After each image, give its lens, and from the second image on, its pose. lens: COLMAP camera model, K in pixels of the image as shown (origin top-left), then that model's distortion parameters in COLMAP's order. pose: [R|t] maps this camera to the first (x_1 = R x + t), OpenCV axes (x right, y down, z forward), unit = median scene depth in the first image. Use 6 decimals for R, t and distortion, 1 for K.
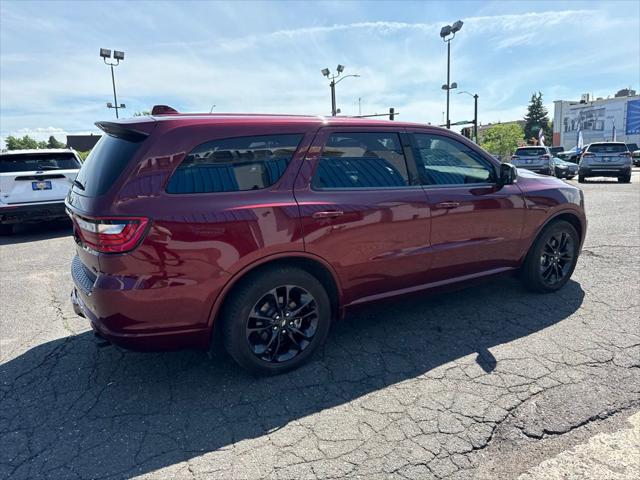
lens RADIAL K [[456.9, 0, 321.0], [0, 456.9, 234.6], [0, 0, 1]] dist [0.042958, -0.048329]
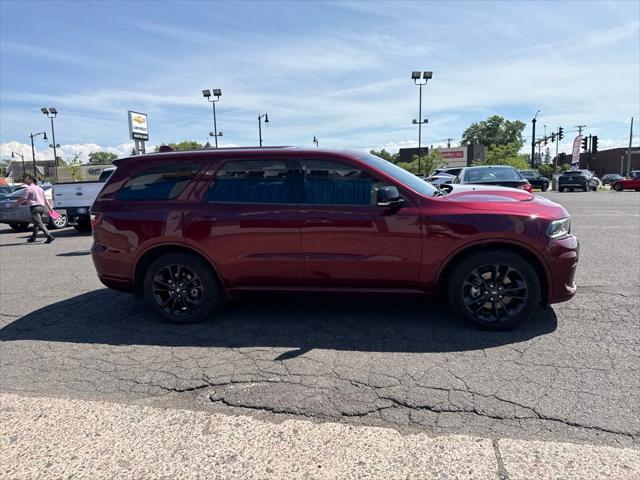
lens RADIAL K [[449.3, 0, 320.0], [0, 449.3, 240.0], [0, 0, 1]] dist [0.055634, -0.070875]
pose [[0.750653, 0.102191, -0.652746, 0.395531], [-0.103253, 0.993971, 0.036872, -0.023151], [0.652579, 0.039720, 0.756679, 0.057258]]
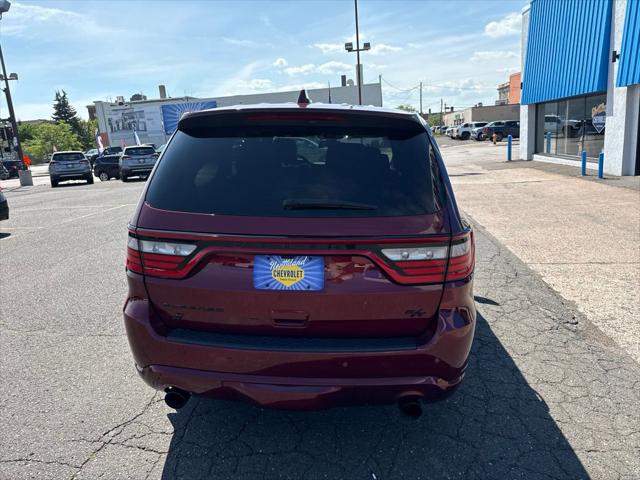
lens RADIAL K [[453.1, 0, 327.4], [0, 453.1, 242.2], [0, 0, 1]] dist [-0.001654, -0.000655]
pose [[0.572672, -0.188438, 0.797833, -0.323169], [0.173348, 0.979051, 0.106814, -0.039182], [-0.801247, 0.077133, 0.593341, 0.198148]]
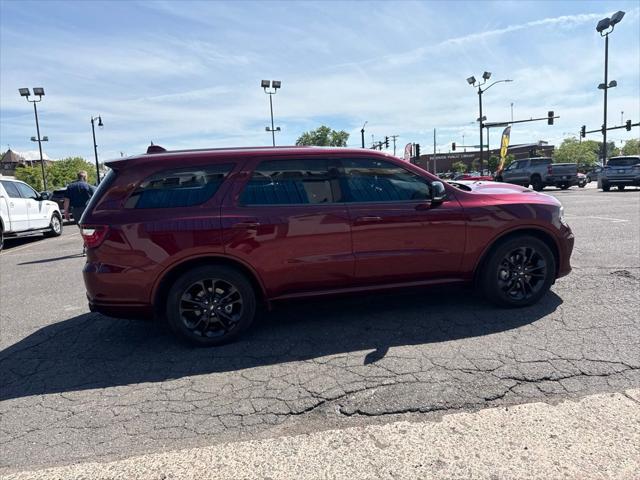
lens RADIAL K [[449.3, 0, 320.0], [0, 449.3, 240.0], [0, 0, 1]] dist [0.055634, -0.070875]
pose [[0.937110, 0.028837, -0.347840, 0.213129], [-0.032526, 0.999460, -0.004769, -0.001452], [0.347515, 0.015783, 0.937542, -0.035987]]
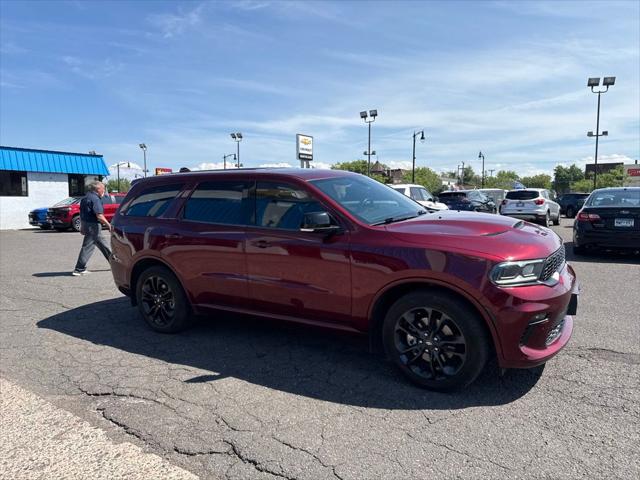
lens RADIAL K [[448.3, 0, 320.0], [0, 448.3, 236.9], [0, 0, 1]] dist [0.049842, -0.068098]
pose [[0.452131, 0.105494, -0.885691, 0.507939], [-0.149743, 0.987865, 0.041223, -0.058288], [0.879292, 0.113988, 0.462442, 0.240379]]
